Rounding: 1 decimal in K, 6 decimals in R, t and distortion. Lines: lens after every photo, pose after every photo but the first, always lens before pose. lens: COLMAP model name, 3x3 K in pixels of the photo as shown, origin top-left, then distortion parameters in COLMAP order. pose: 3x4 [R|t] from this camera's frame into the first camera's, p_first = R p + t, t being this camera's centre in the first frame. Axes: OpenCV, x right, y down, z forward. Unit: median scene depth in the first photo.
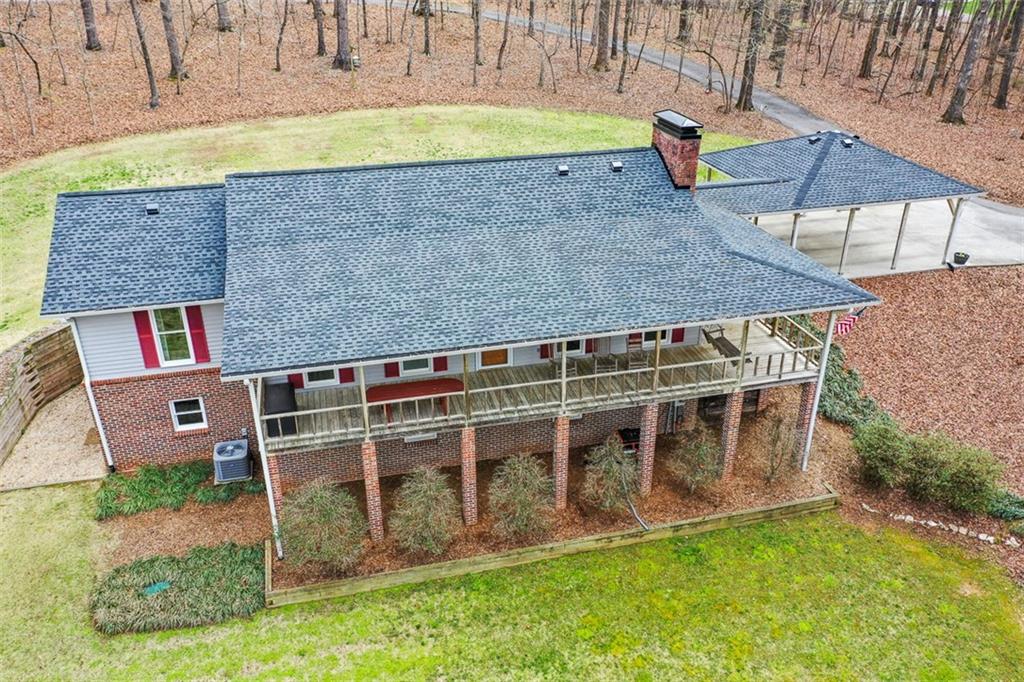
lens RADIAL K [[815.9, 0, 512.0], [0, 815.9, 341.0], [0, 0, 1]] dist [0.002206, 0.005899]
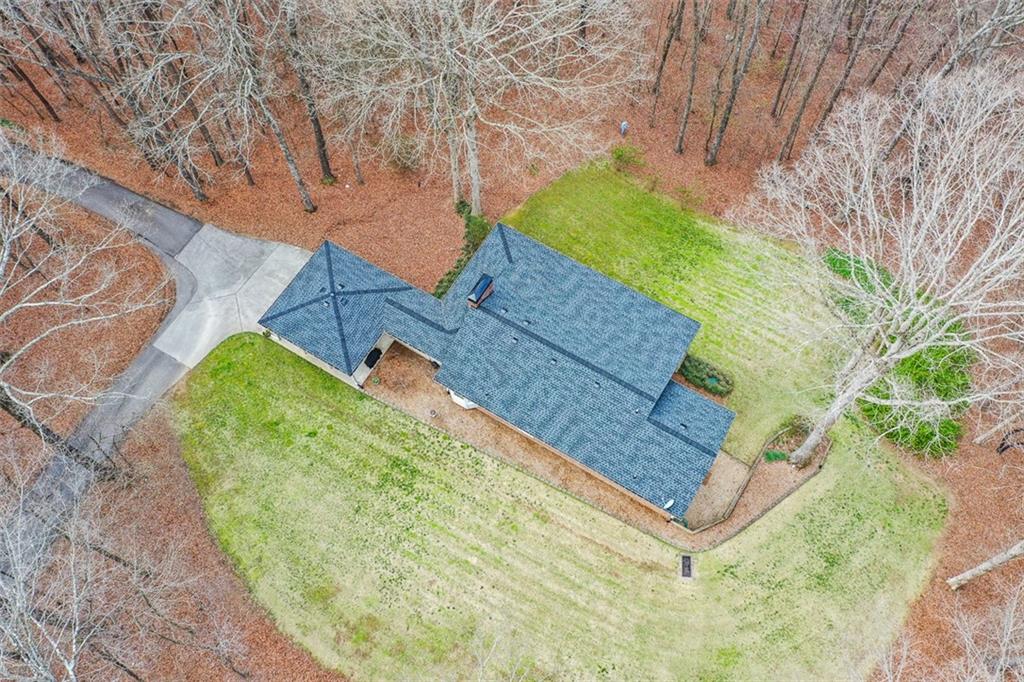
lens RADIAL K [[815.9, 0, 512.0], [0, 815.9, 341.0], [0, 0, 1]] dist [0.002206, 0.005899]
pose [[-0.705440, -0.635023, 0.314802, -0.721346], [0.327956, 0.101294, 0.939247, -2.608995], [-0.628331, 0.765823, 0.136803, 0.891396]]
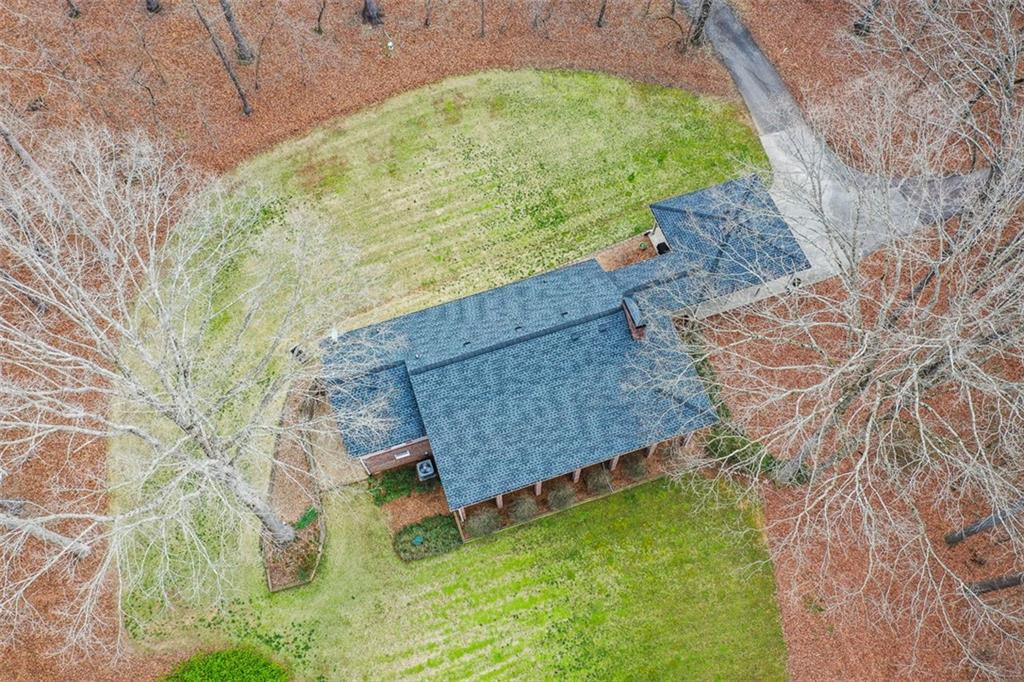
lens RADIAL K [[815.9, 0, 512.0], [0, 815.9, 341.0], [0, 0, 1]] dist [0.002206, 0.005899]
pose [[0.996846, -0.075224, 0.025292, -0.155721], [0.044642, 0.794983, 0.604987, -1.592140], [-0.065616, -0.601950, 0.795833, -0.607318]]
